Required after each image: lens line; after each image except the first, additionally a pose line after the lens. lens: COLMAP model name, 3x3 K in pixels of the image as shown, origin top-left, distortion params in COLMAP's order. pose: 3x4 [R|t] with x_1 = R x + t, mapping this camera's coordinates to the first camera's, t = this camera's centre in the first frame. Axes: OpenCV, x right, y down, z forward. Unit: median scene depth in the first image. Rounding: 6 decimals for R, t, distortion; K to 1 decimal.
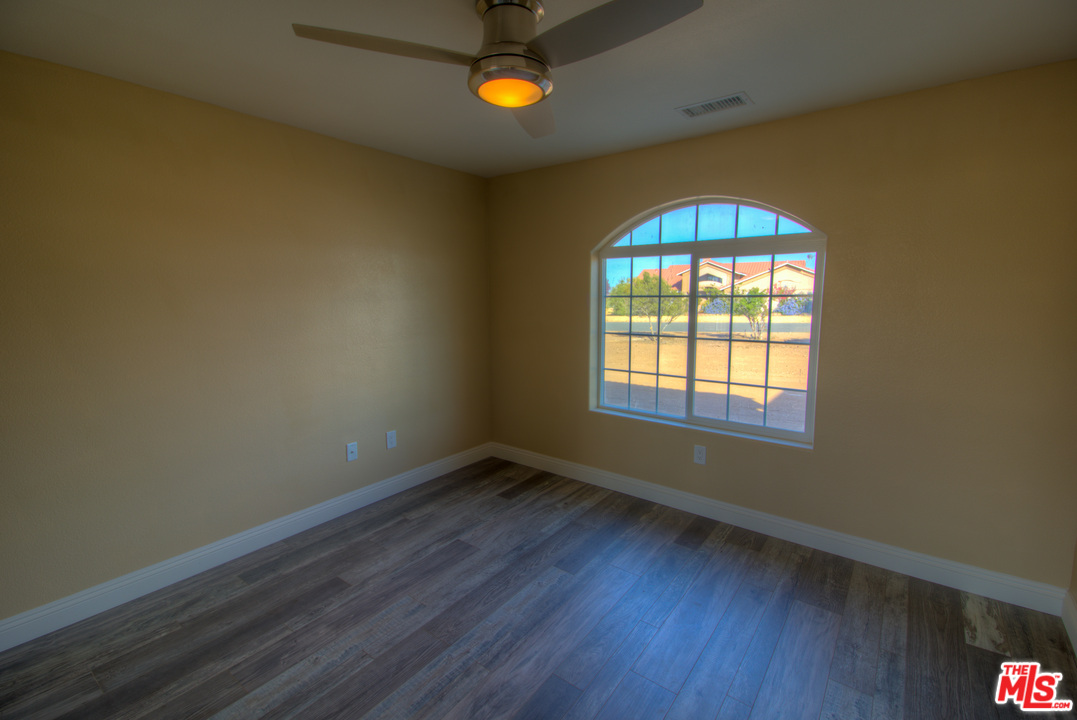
lens RADIAL K [[478.5, 0, 544.0], [0, 478.5, 352.2], [0, 0, 1]] dist [0.076533, -0.035038]
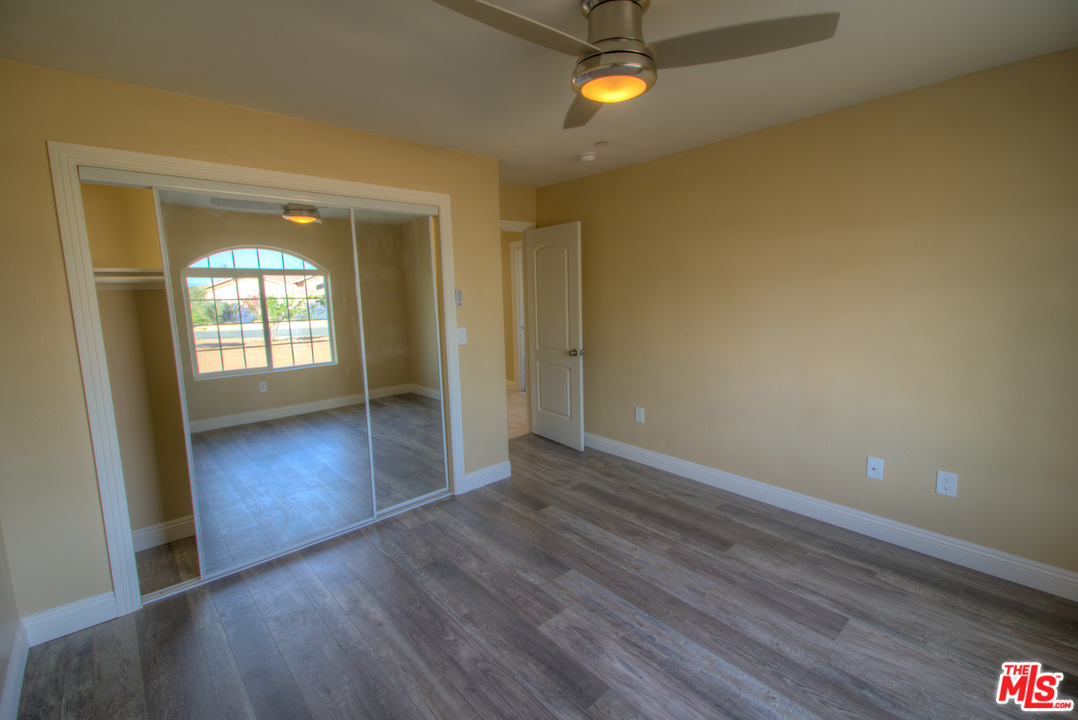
lens RADIAL K [[479.0, 0, 544.5], [0, 479.0, 352.2], [0, 0, 1]] dist [0.076533, -0.035038]
pose [[-0.193781, 0.139049, -0.971141, 0.704750], [-0.098292, 0.982172, 0.160242, -0.099843], [0.976108, 0.126508, -0.176659, 0.770963]]
